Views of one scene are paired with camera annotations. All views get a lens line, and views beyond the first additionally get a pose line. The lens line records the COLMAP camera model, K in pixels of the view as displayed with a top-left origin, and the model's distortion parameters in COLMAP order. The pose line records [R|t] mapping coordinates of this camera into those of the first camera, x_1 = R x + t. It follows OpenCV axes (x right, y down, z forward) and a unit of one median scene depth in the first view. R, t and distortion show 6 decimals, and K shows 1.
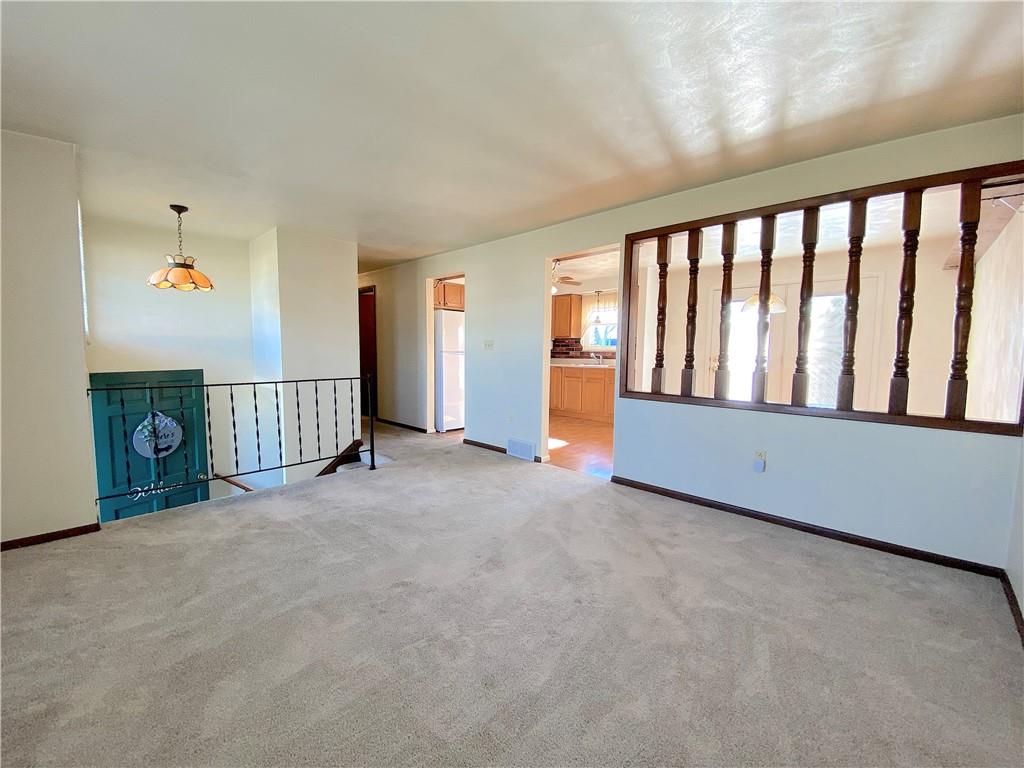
lens RADIAL K [[416.7, 0, 508.8], [0, 416.7, 383.0], [0, 0, 1]] dist [0.023228, -0.021010]
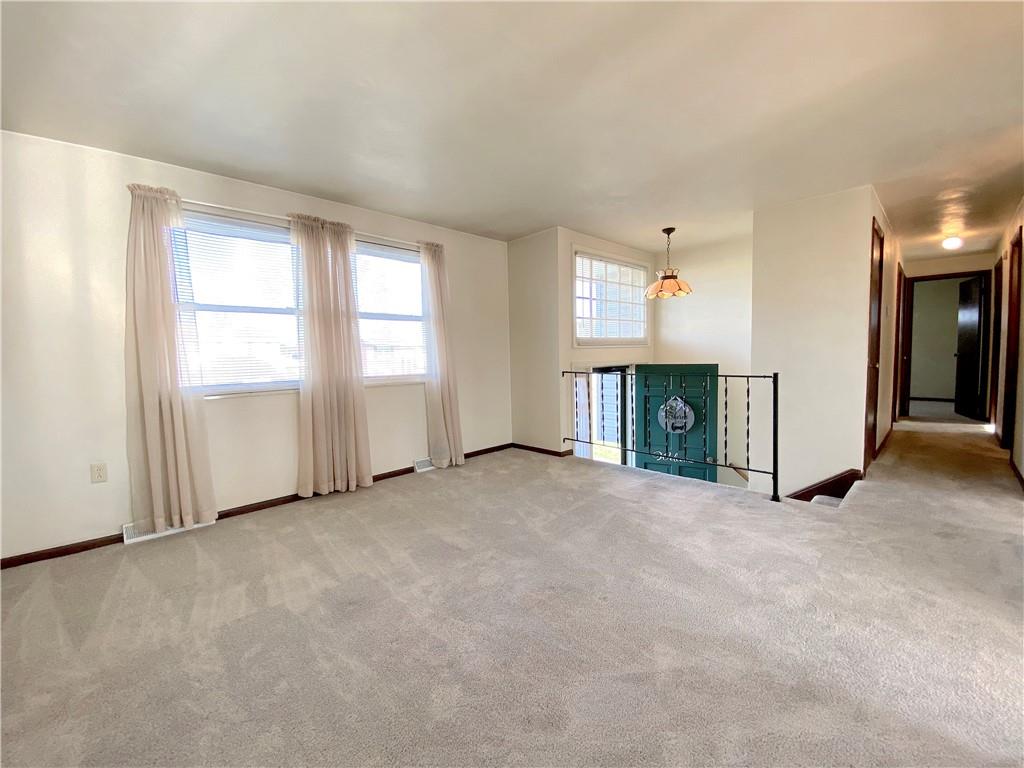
lens RADIAL K [[416.7, 0, 508.8], [0, 416.7, 383.0], [0, 0, 1]] dist [0.023228, -0.021010]
pose [[-0.034258, 0.061711, -0.997506, 0.461539], [-0.063484, 0.995942, 0.063794, -0.021640], [0.997395, 0.065511, -0.030202, 0.579712]]
